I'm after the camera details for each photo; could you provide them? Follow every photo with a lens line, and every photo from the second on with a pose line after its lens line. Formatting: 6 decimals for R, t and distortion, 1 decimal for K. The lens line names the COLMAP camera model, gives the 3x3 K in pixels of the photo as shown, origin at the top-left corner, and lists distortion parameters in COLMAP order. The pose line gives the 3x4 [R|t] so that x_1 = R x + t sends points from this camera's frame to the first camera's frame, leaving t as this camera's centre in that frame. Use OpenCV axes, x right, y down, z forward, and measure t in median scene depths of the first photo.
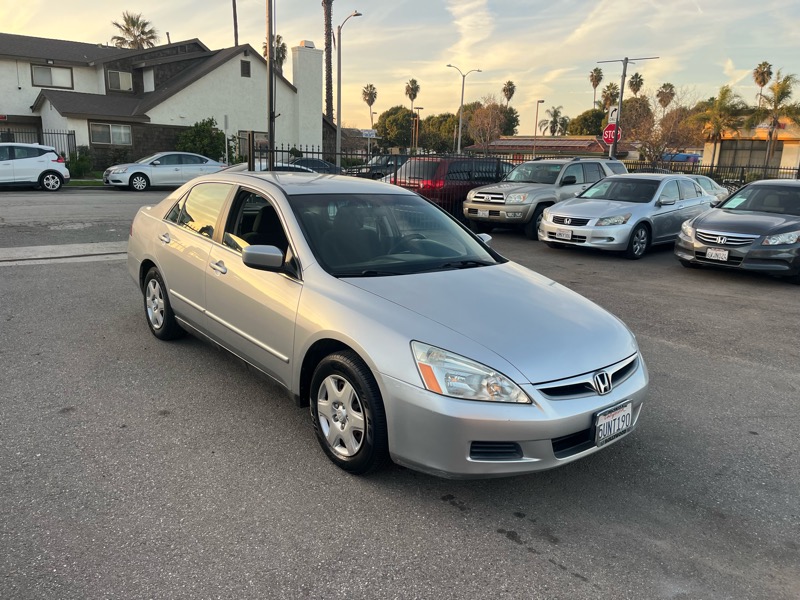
lens RADIAL K [[604.5, 0, 403.8], [0, 604.5, 298.2], [0, 0, 1]] dist [0.073173, -0.101478]
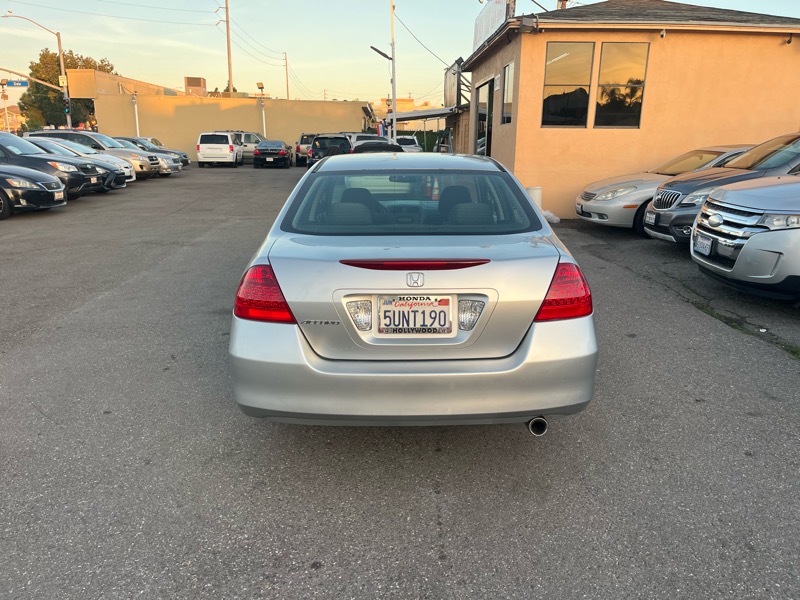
lens RADIAL K [[604.5, 0, 405.2], [0, 604.5, 302.3], [0, 0, 1]] dist [0.073173, -0.101478]
pose [[-0.772112, -0.208214, 0.600408, -0.274022], [0.103907, 0.890722, 0.442513, -0.149417], [-0.626934, 0.404057, -0.666102, 0.622946]]
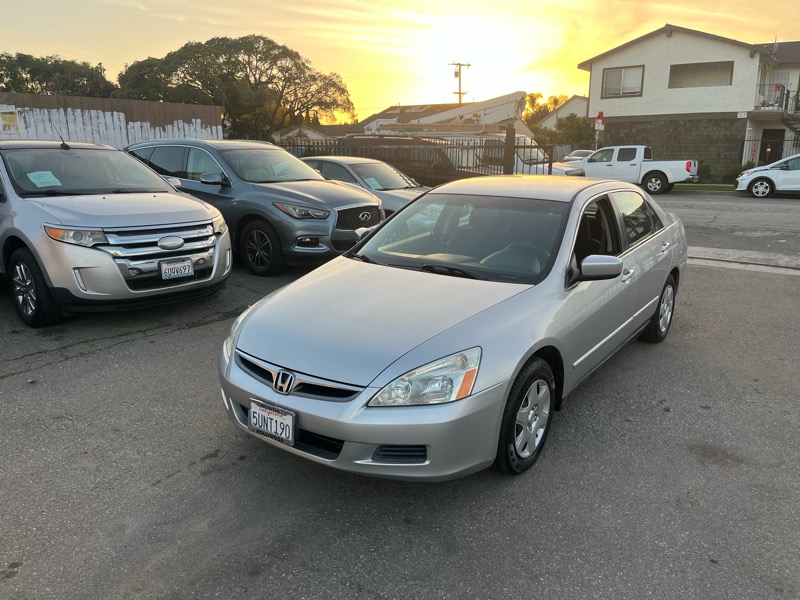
lens RADIAL K [[604.5, 0, 402.4], [0, 604.5, 298.8], [0, 0, 1]] dist [0.073173, -0.101478]
pose [[0.230606, 0.196150, -0.953072, 0.293976], [-0.210037, 0.966415, 0.148075, -0.041188], [0.950108, 0.166033, 0.264060, 0.205191]]
